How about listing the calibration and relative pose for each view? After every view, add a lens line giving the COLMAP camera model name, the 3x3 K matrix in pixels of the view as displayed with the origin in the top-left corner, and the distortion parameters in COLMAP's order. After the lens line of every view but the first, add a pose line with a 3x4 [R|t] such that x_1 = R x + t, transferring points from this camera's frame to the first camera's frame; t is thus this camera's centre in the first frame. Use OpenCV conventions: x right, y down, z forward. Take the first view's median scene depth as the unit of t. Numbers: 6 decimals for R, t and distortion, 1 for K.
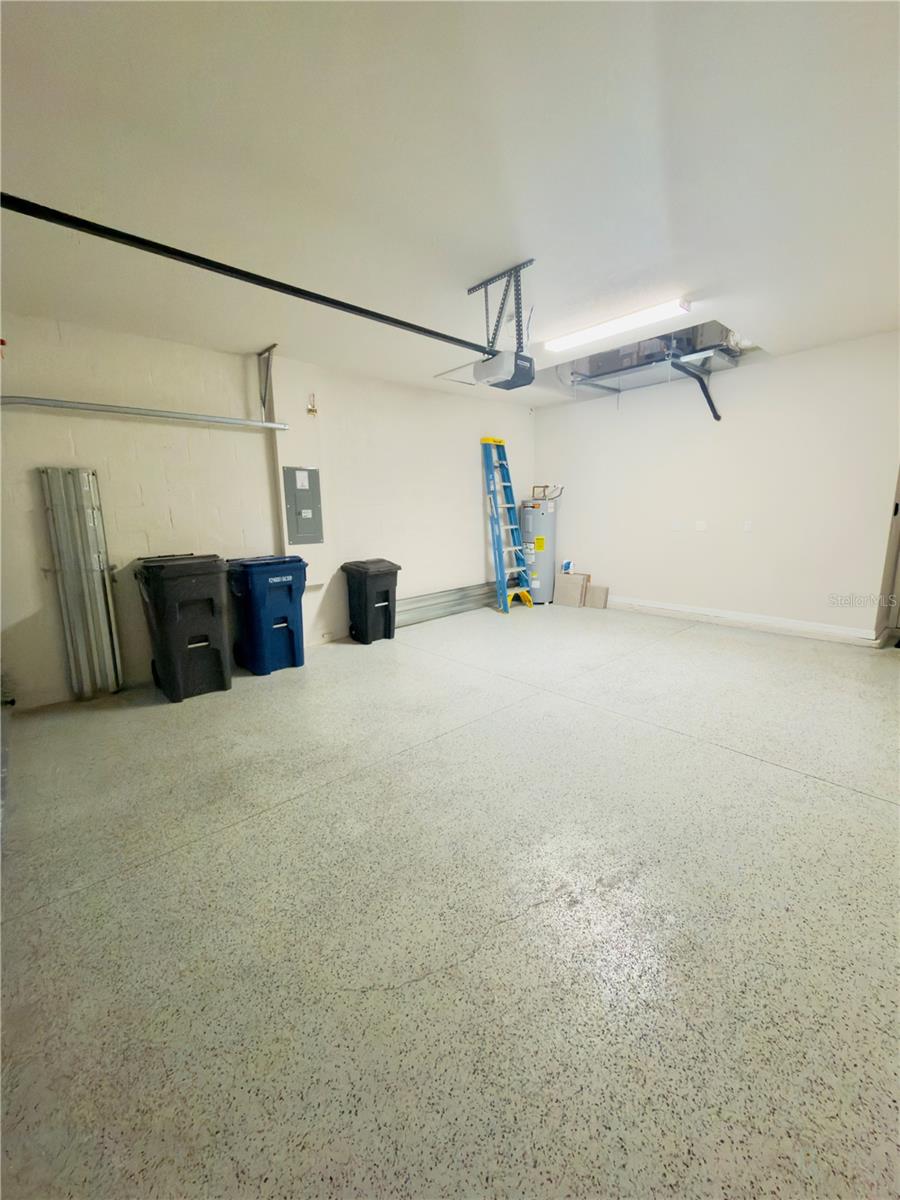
lens RADIAL K [[477.8, 0, 451.4], [0, 477.8, 597.0], [0, 0, 1]] dist [-0.003611, 0.002158]
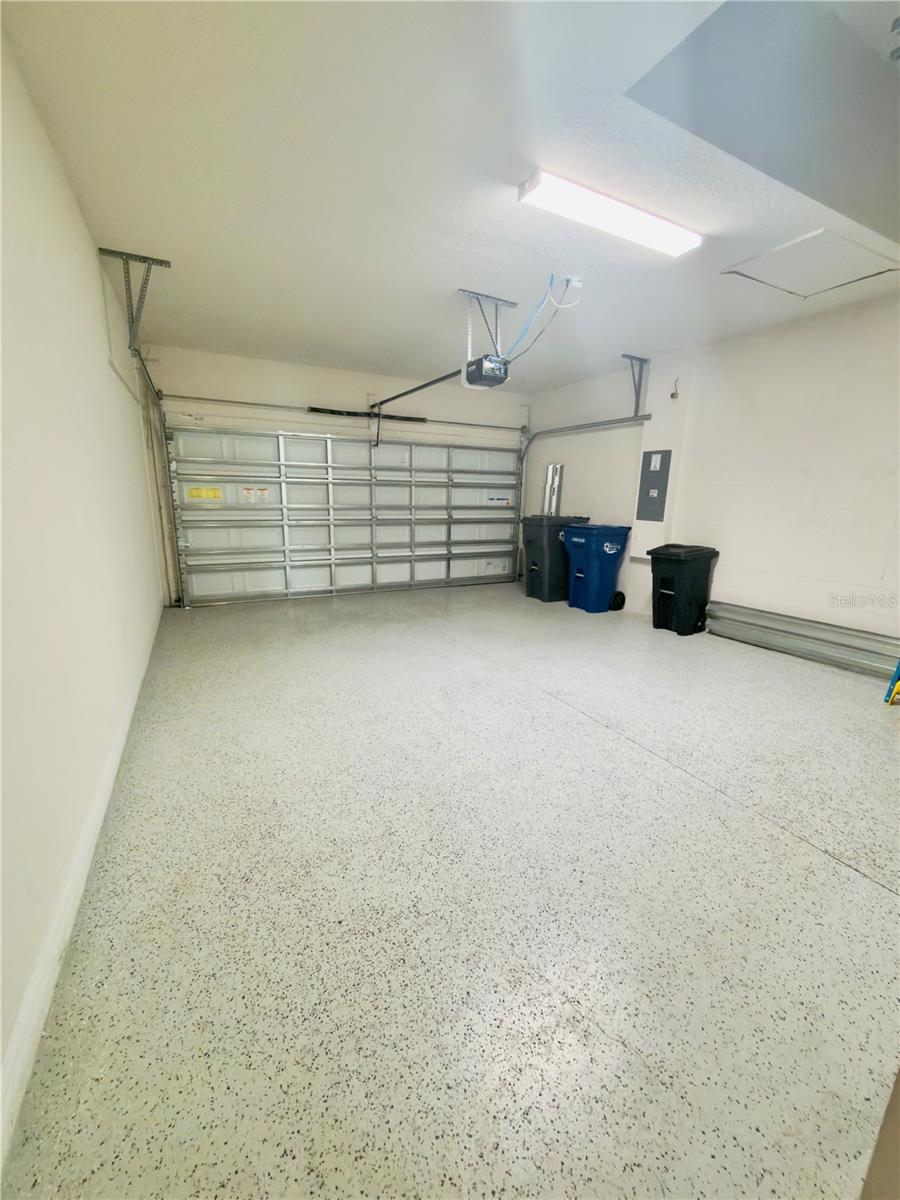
lens RADIAL K [[477.8, 0, 450.3], [0, 477.8, 598.4], [0, 0, 1]] dist [-0.003611, 0.002158]
pose [[-0.241096, 0.227564, -0.943445, 0.915410], [-0.191565, 0.941836, 0.276130, -0.162511], [0.951407, 0.247305, -0.183479, 0.828643]]
